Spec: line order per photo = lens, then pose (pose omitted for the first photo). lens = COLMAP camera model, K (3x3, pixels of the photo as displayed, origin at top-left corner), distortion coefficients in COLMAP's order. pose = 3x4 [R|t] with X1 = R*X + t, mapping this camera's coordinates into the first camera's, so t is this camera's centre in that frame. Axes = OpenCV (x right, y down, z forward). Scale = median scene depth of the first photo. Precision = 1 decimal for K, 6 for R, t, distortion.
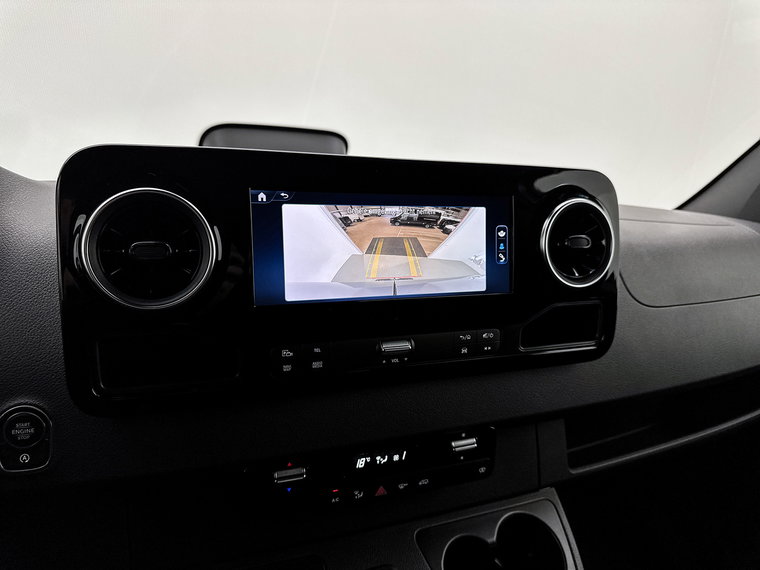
lens RADIAL K [[541.8, 0, 373.4], [0, 541.8, 271.6], [0, 0, 1]] dist [0.043978, -0.053448]
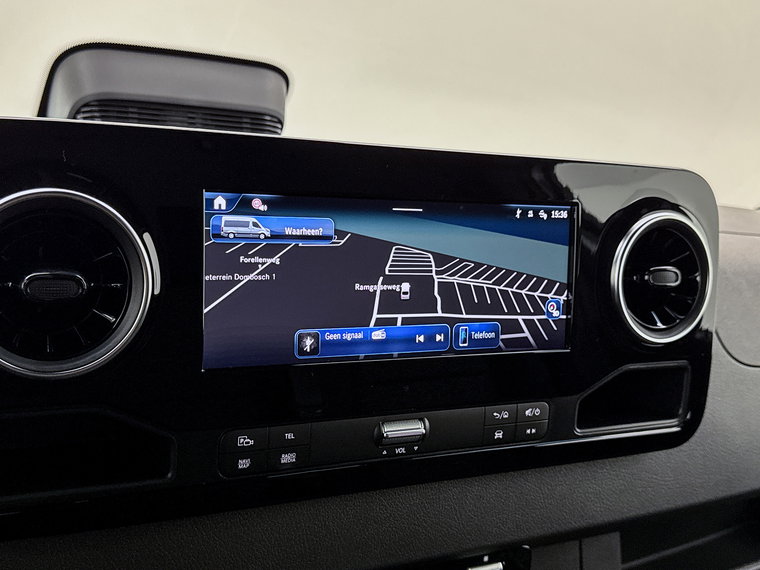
lens RADIAL K [[921.8, 0, 390.9], [0, 921.8, 260.3], [0, 0, 1]] dist [0.063741, 0.000000]
pose [[0.989881, 0.037528, 0.136849, -0.125395], [-0.037860, 0.999283, -0.000182, -0.062889], [-0.136758, -0.005001, 0.990592, -0.108221]]
